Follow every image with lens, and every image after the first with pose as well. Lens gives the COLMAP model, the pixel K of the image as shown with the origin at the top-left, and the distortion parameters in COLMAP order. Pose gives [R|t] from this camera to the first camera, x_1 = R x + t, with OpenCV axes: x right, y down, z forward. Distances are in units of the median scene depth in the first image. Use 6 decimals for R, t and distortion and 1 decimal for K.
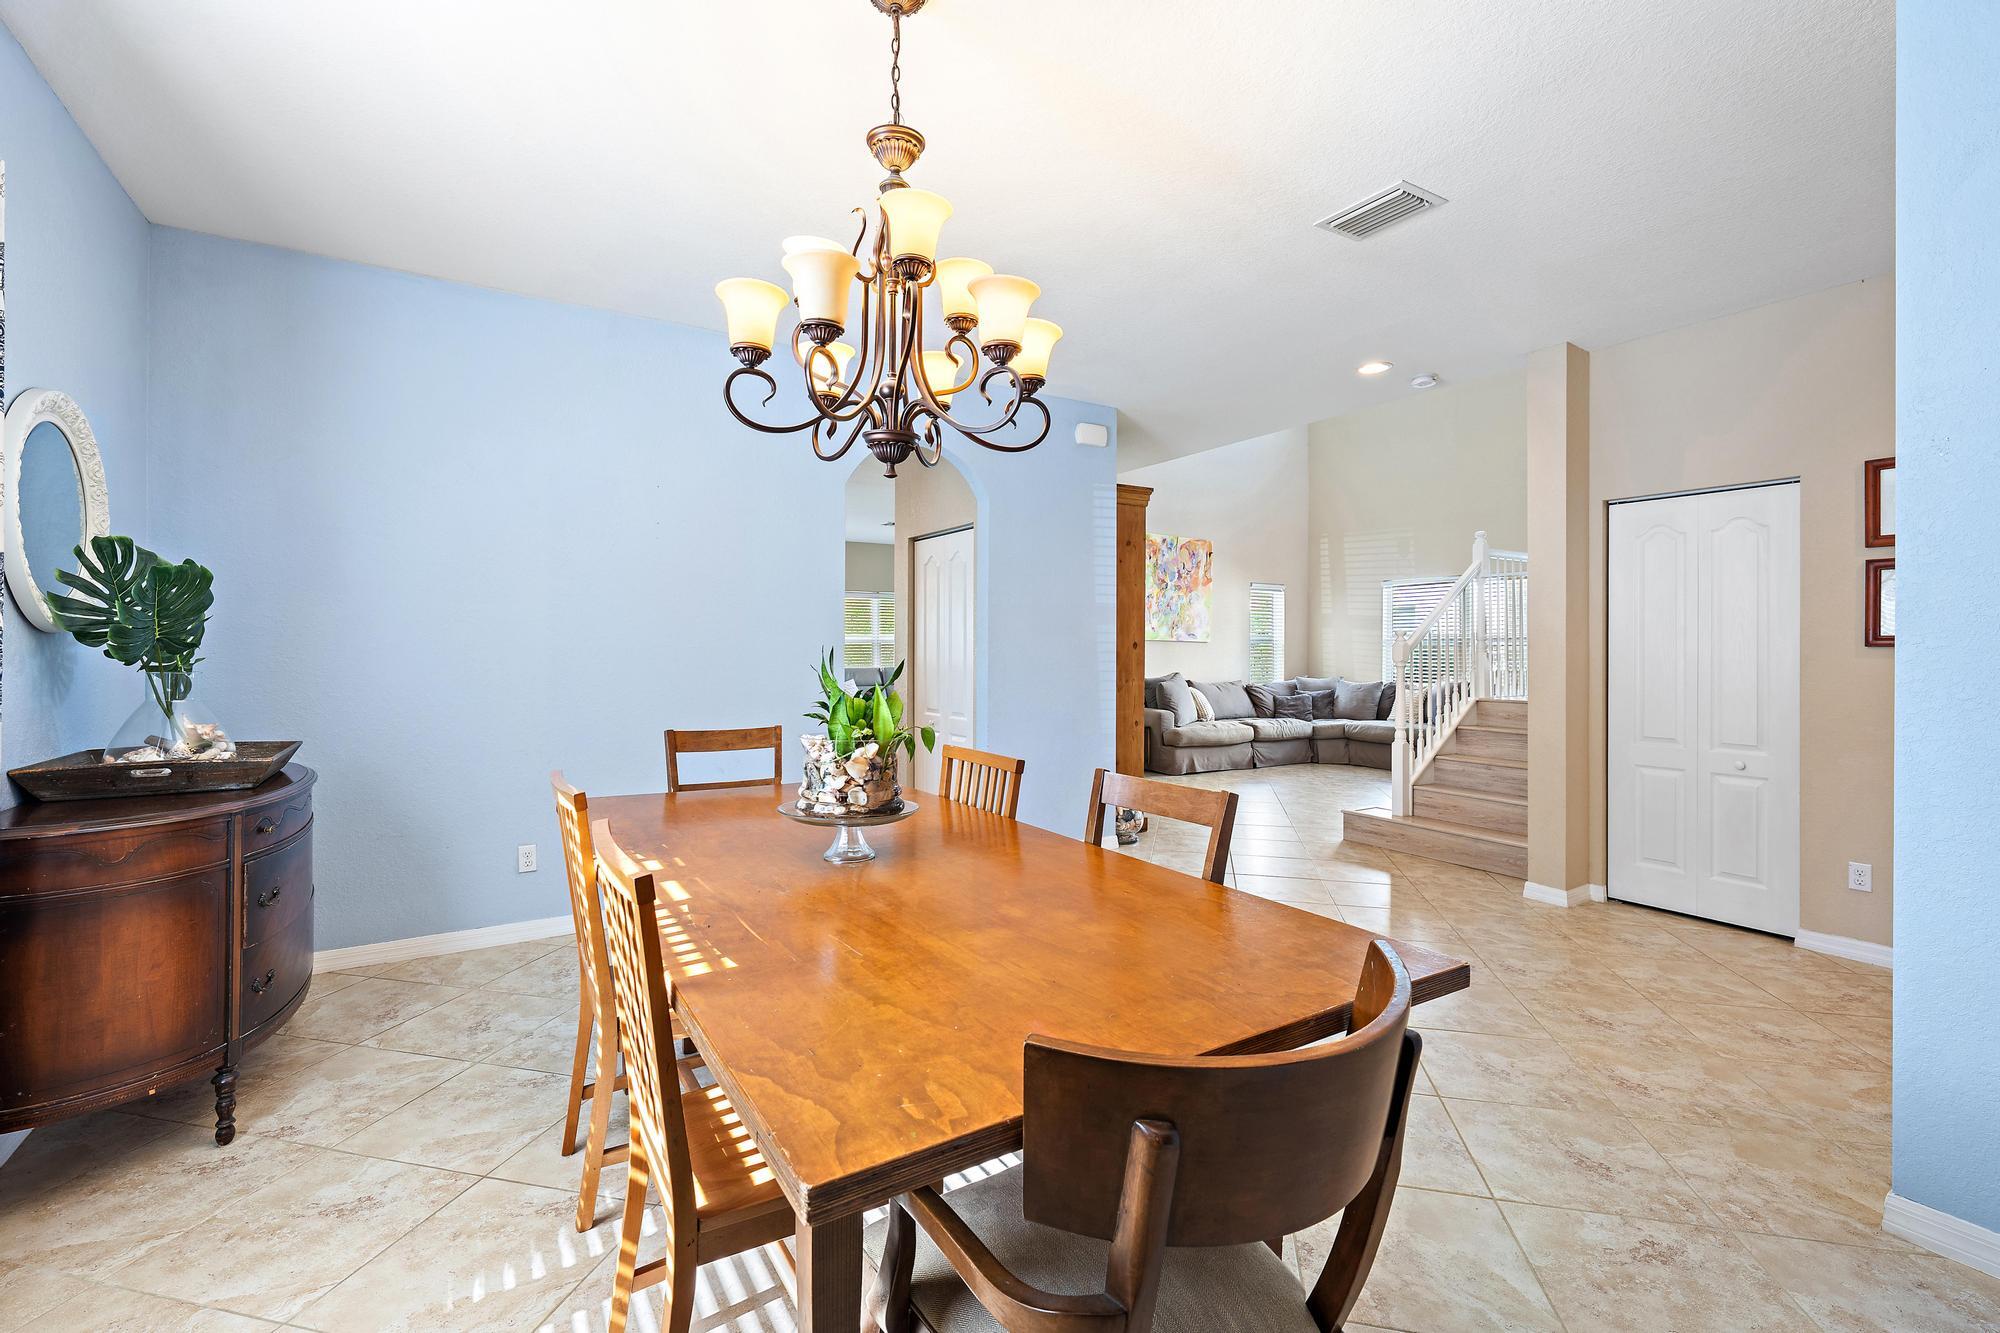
lens RADIAL K [[855.5, 0, 1000.0], [0, 855.5, 666.5], [0, 0, 1]] dist [-0.000026, -0.000087]
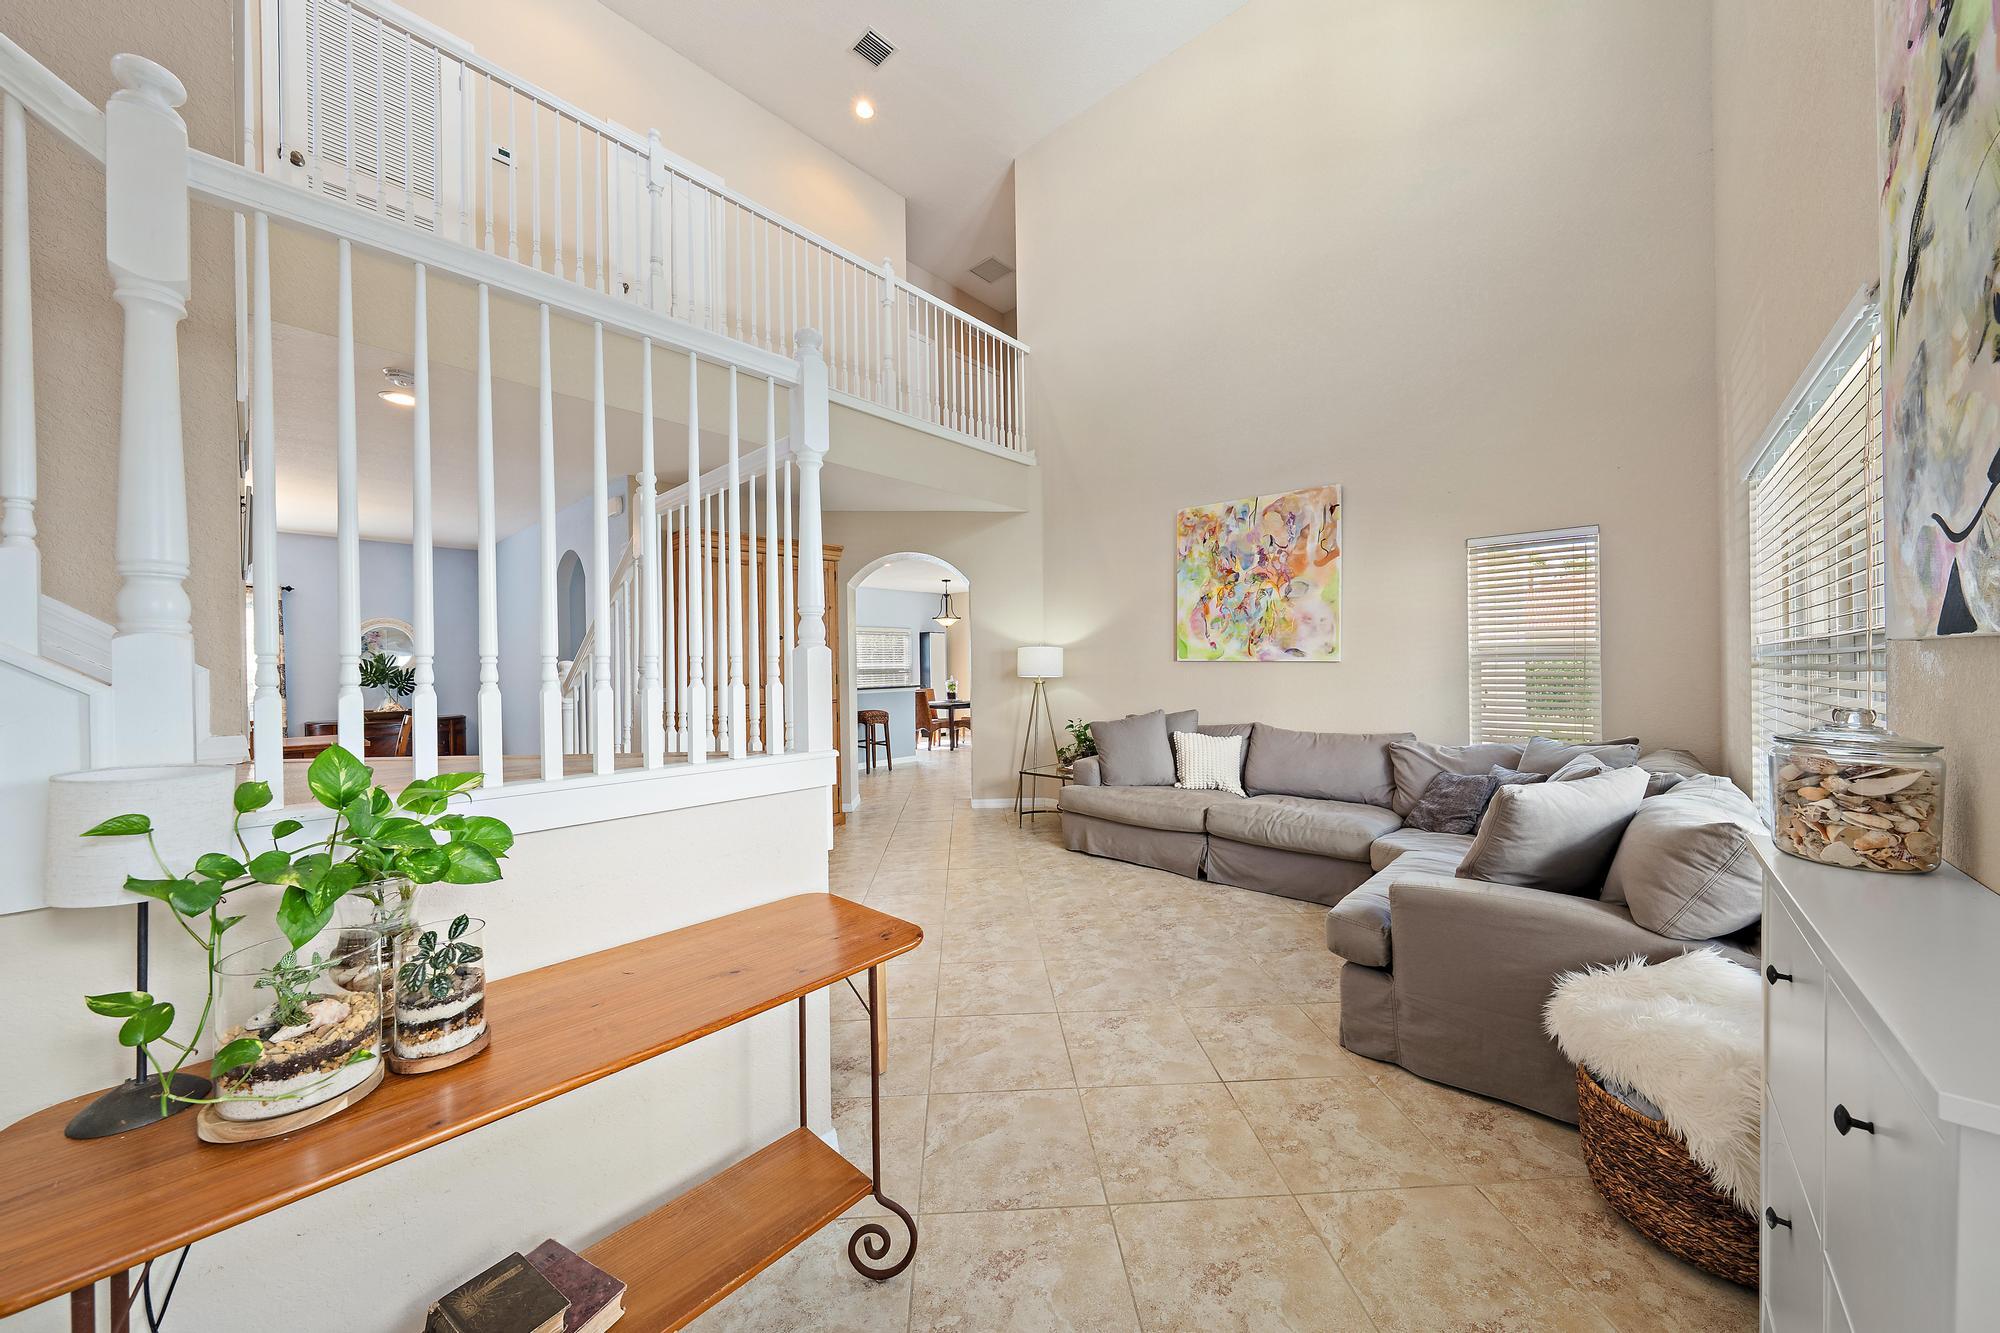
lens RADIAL K [[688.4, 0, 988.7], [0, 688.4, 672.8], [0, 0, 1]] dist [0.000291, 0.000003]
pose [[0.260932, 0.001959, -0.965355, 0.649505], [-0.008819, 0.999961, -0.000354, -0.019306], [0.965317, 0.008606, 0.260939, 0.674786]]
